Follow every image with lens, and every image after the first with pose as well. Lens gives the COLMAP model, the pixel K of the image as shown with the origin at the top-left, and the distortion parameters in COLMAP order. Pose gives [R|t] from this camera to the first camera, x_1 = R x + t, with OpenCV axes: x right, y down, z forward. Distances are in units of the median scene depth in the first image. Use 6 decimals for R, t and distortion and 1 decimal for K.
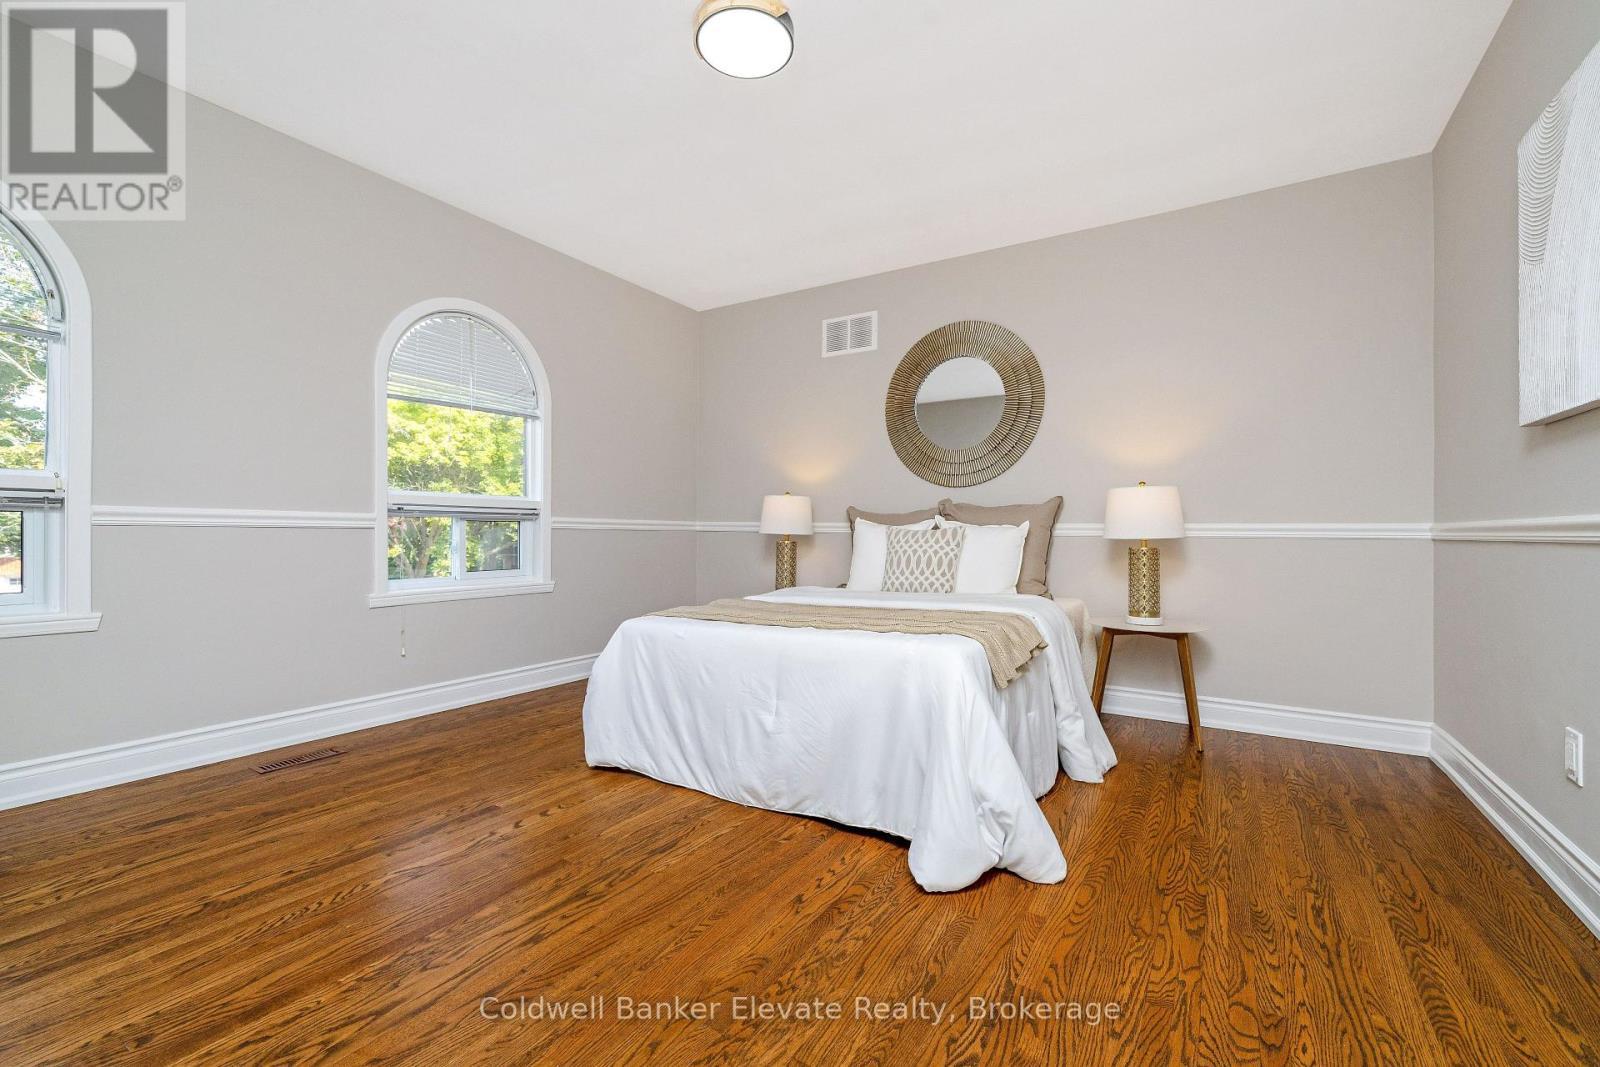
lens RADIAL K [[669.8, 0, 801.4], [0, 669.8, 529.2], [0, 0, 1]] dist [0.005673, 0.000241]
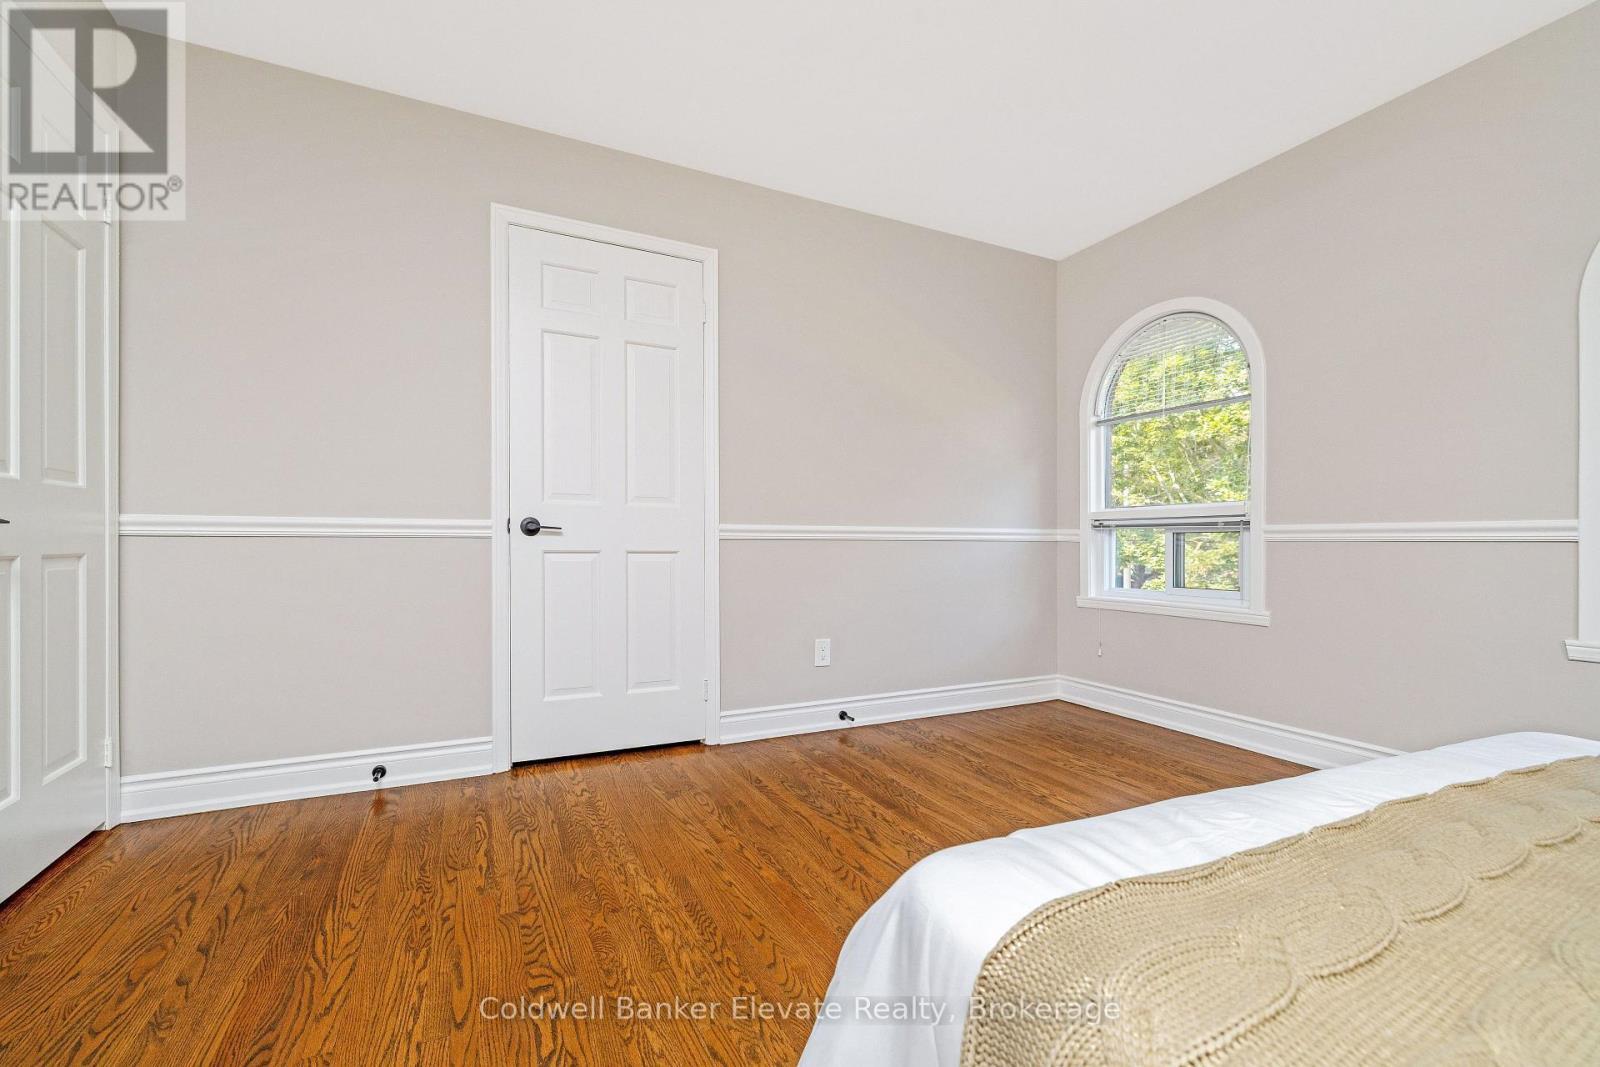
lens RADIAL K [[669.8, 0, 801.4], [0, 669.8, 529.2], [0, 0, 1]] dist [0.005673, 0.000241]
pose [[-0.520380, -0.027869, -0.853480, 0.667453], [-0.005391, 0.999555, -0.029352, 0.018948], [0.853918, -0.010673, -0.520298, 1.330766]]
